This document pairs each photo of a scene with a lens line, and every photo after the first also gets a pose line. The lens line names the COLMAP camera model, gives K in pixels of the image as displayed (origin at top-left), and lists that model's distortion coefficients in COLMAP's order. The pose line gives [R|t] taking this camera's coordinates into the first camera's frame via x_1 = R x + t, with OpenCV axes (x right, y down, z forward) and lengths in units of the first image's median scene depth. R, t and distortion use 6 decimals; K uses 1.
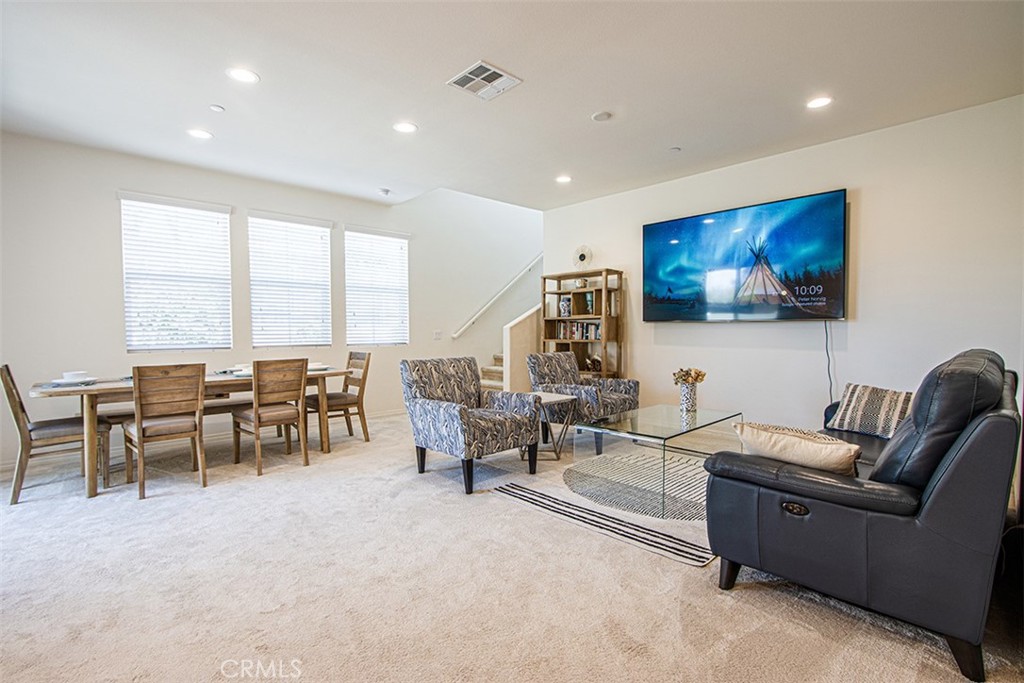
lens RADIAL K [[484.2, 0, 502.3], [0, 484.2, 344.4], [0, 0, 1]] dist [-0.015578, 0.000520]
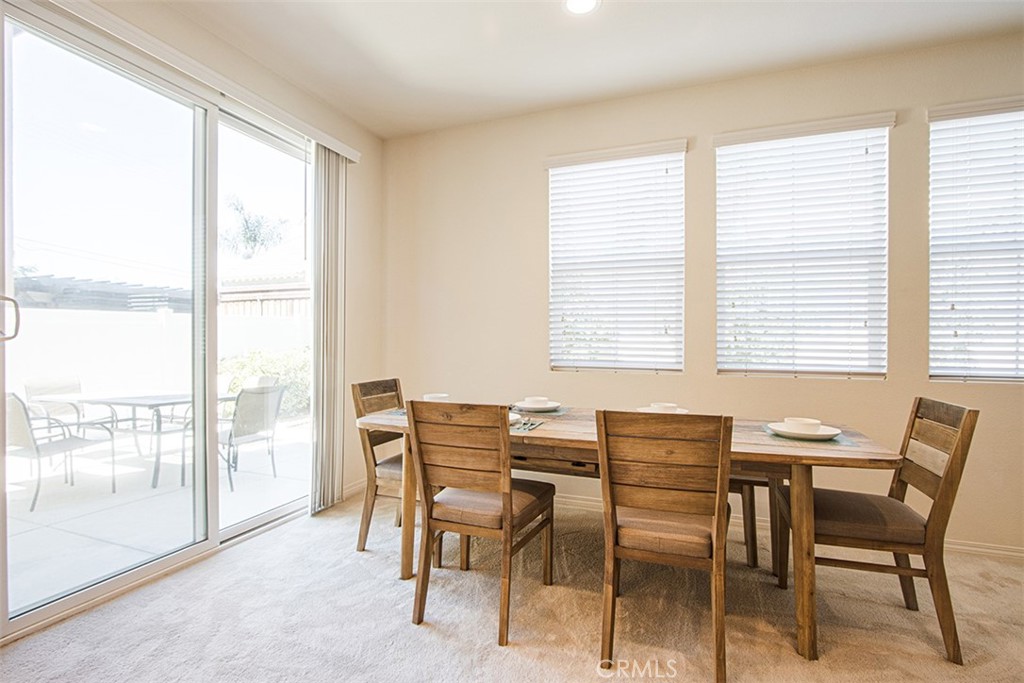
lens RADIAL K [[484.2, 0, 502.3], [0, 484.2, 344.4], [0, 0, 1]] dist [-0.015578, 0.000520]
pose [[0.428787, 0.012900, -0.903313, -0.137058], [-0.033630, 0.999433, -0.001691, -0.021116], [0.902779, 0.031104, 0.428978, 0.669516]]
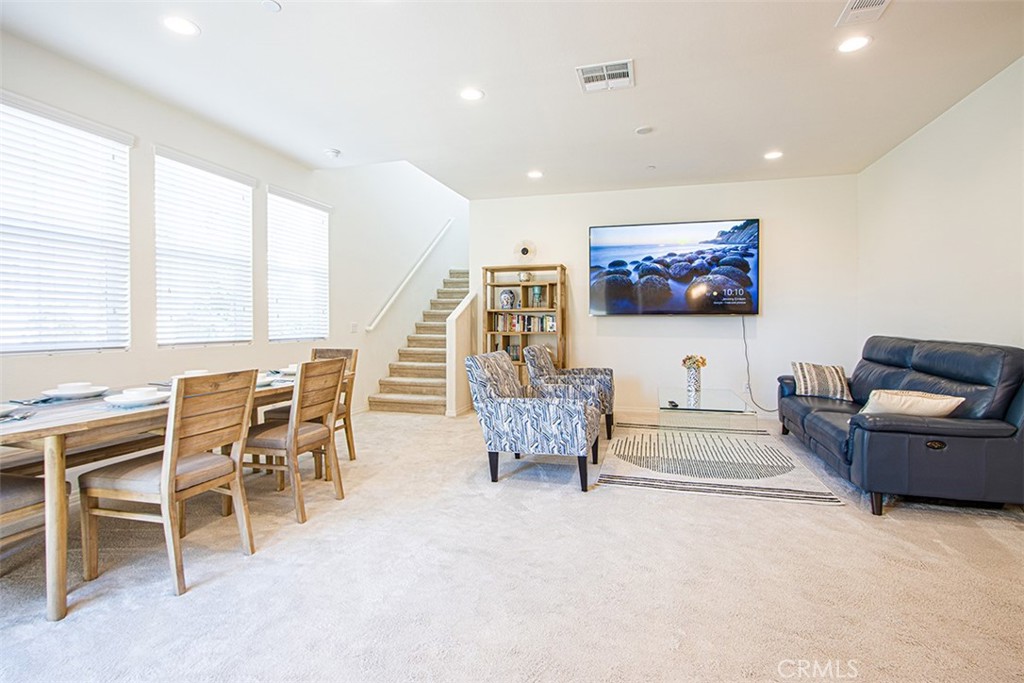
lens RADIAL K [[490.3, 0, 523.9], [0, 490.3, 325.1], [0, 0, 1]] dist [-0.016525, 0.000926]
pose [[0.849175, 0.001465, 0.528109, -0.571733], [0.011711, 0.999698, -0.021605, -0.002654], [-0.527981, 0.024532, 0.848902, 0.187486]]
